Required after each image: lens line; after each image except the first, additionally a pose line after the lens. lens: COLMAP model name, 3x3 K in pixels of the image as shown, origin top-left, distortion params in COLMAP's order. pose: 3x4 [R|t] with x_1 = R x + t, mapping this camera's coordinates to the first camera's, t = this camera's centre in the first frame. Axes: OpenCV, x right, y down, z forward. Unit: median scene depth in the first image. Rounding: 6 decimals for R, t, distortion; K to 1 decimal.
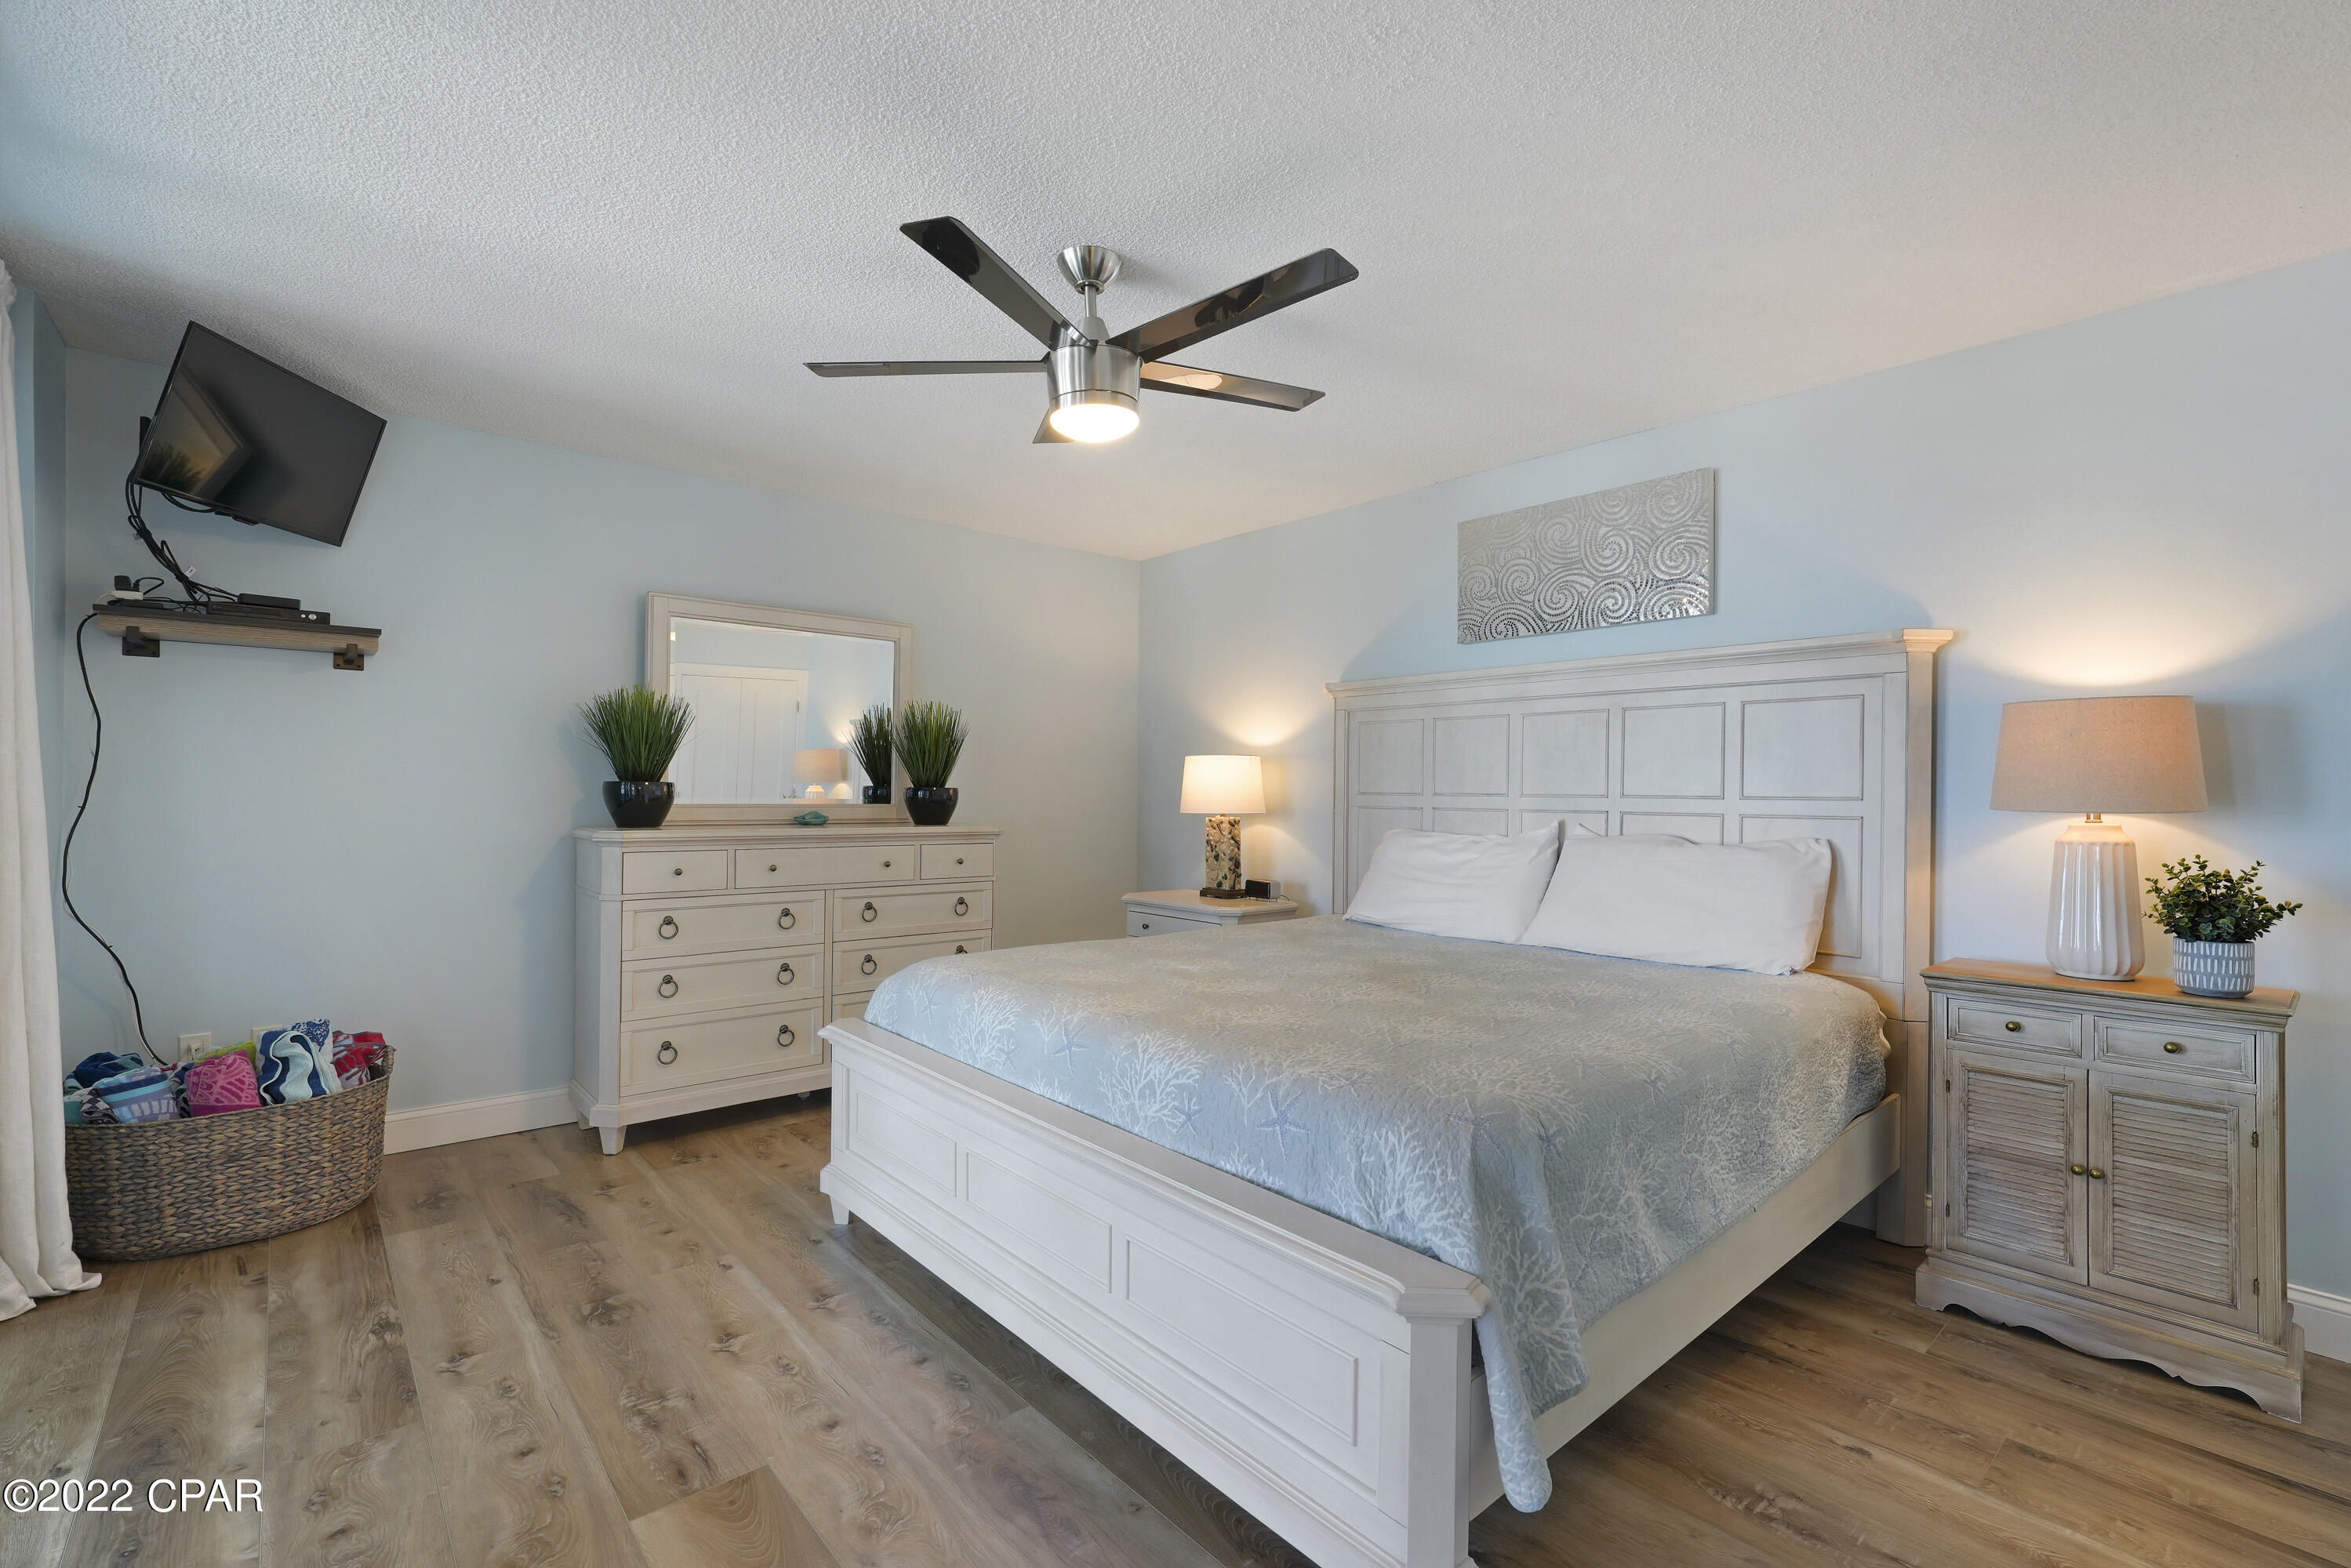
lens RADIAL K [[1056.7, 0, 1164.0], [0, 1056.7, 778.4], [0, 0, 1]] dist [-0.005722, 0.002863]
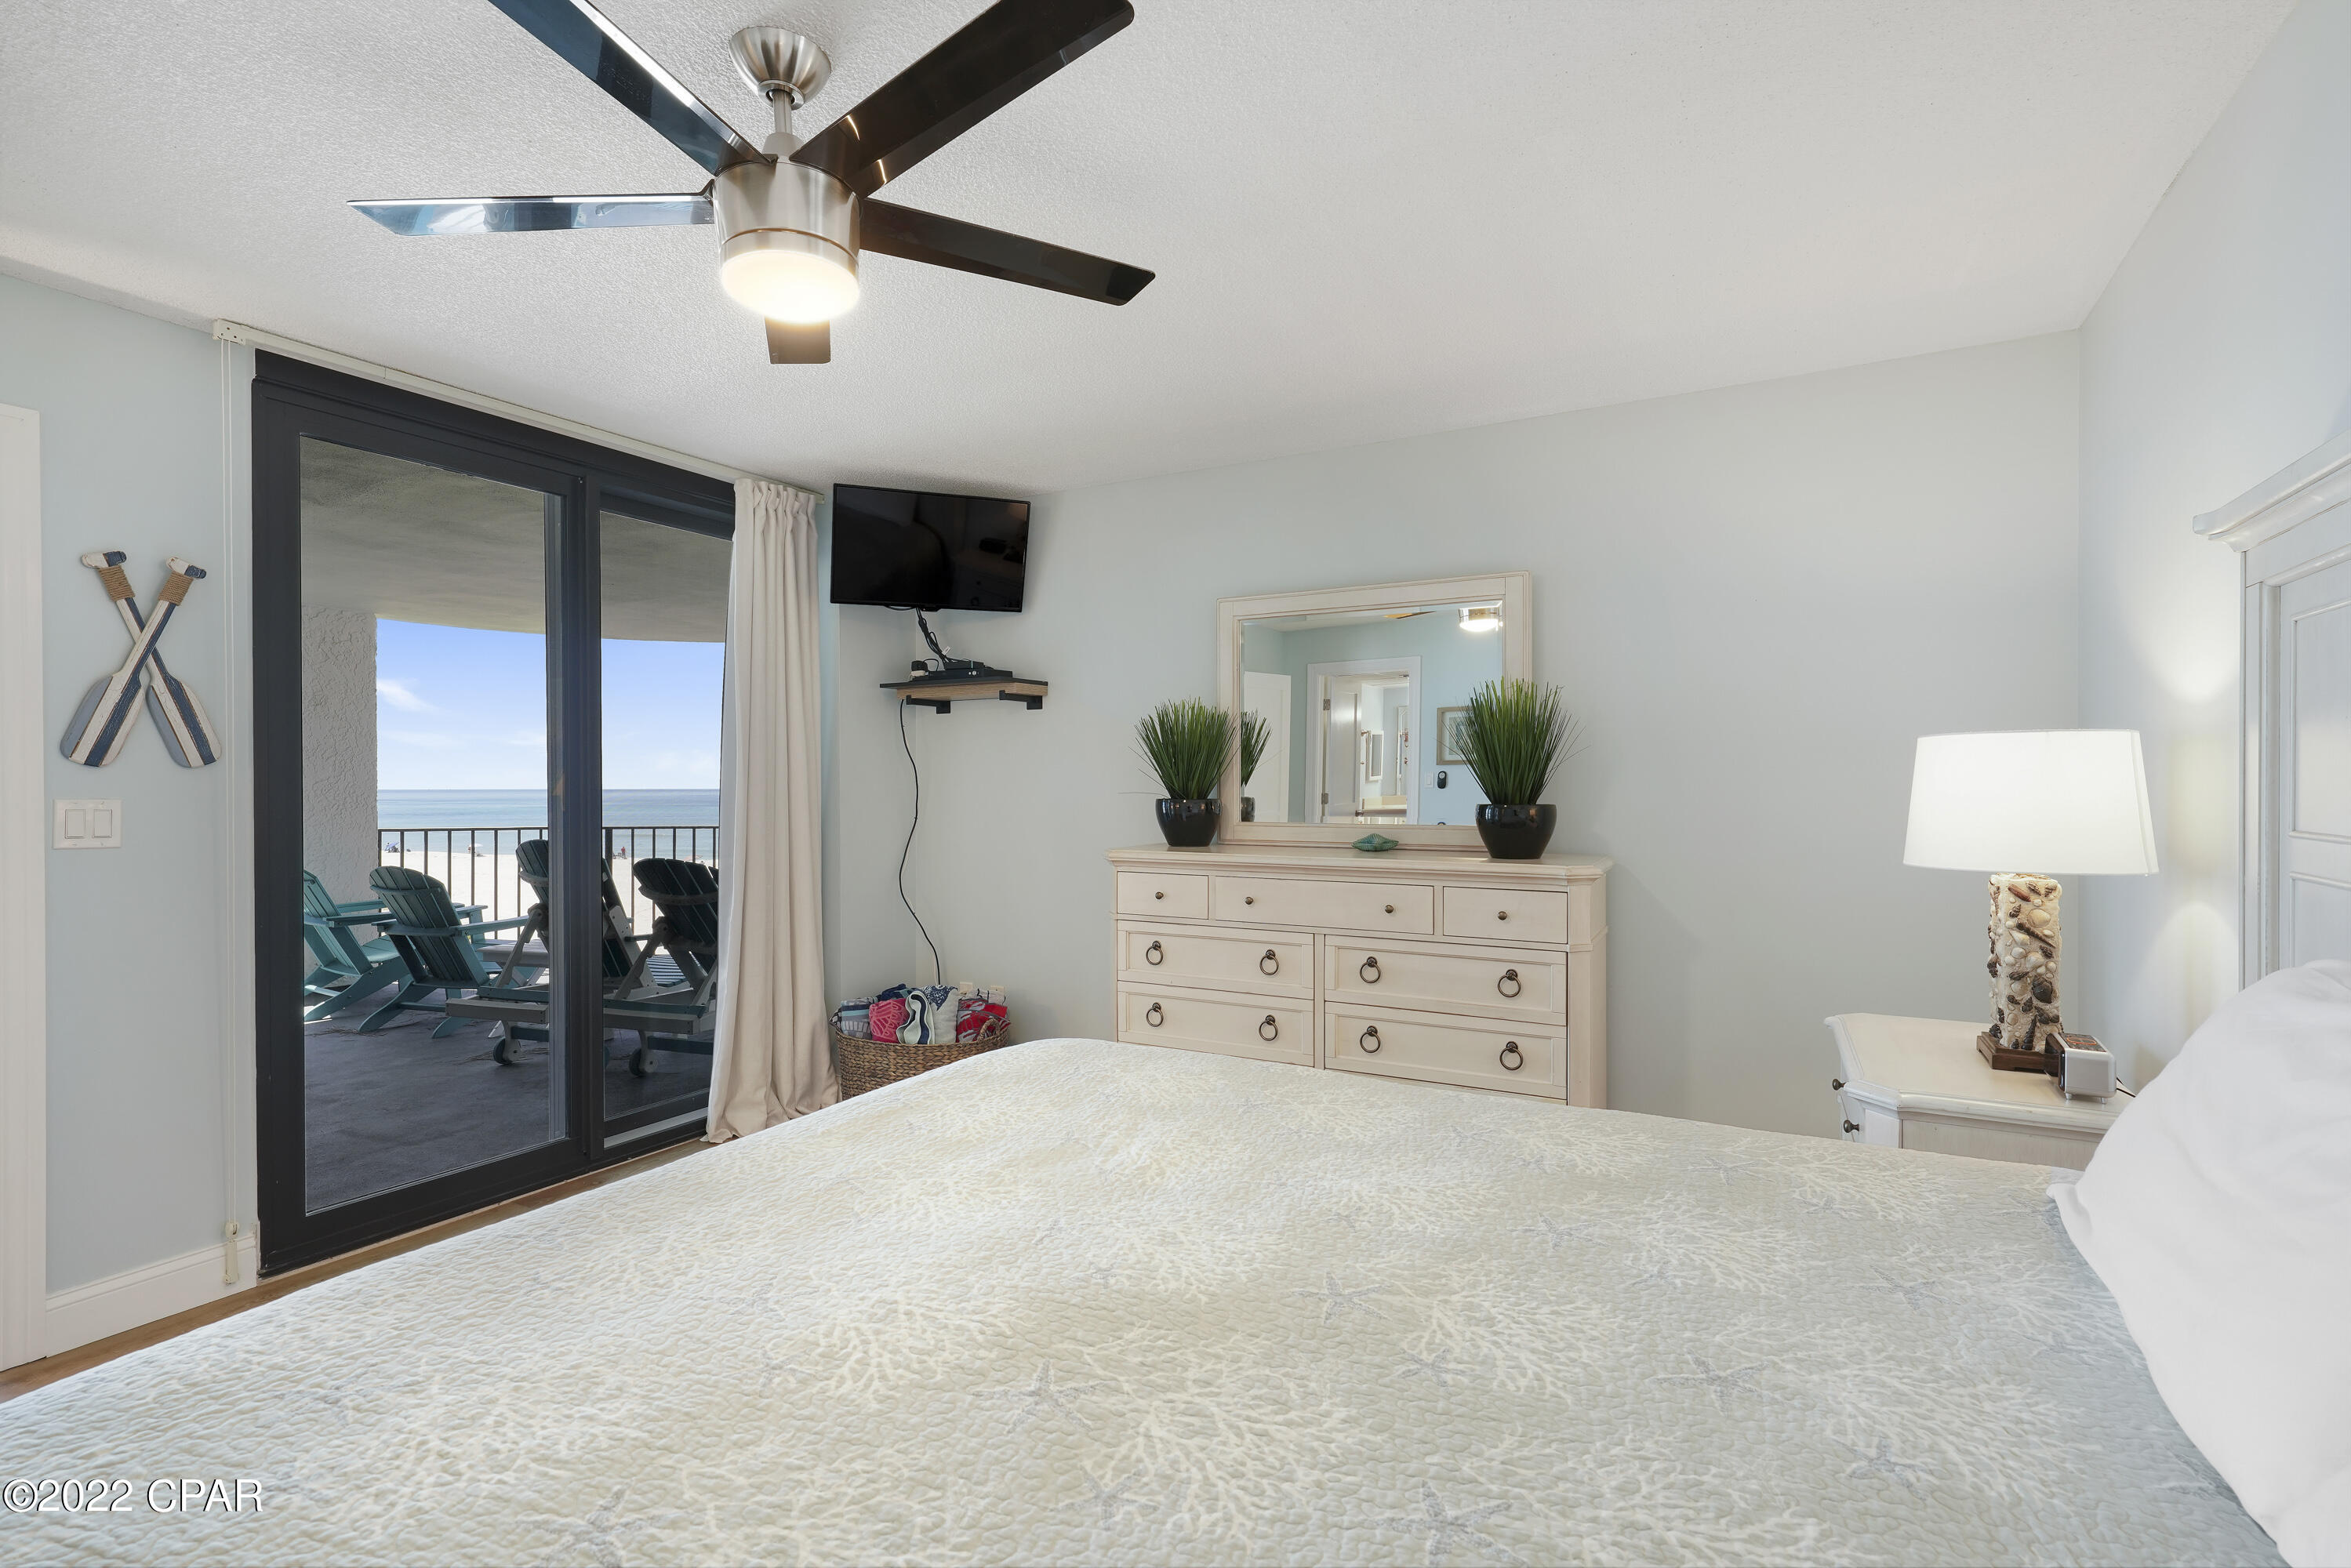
lens RADIAL K [[1100.3, 0, 1133.3], [0, 1100.3, 806.4], [0, 0, 1]] dist [0.003248, 0.002465]
pose [[0.347682, 0.007903, -0.937579, 0.458739], [0.012847, 0.999830, 0.013192, -0.005192], [0.937524, -0.016632, 0.347522, 0.635034]]
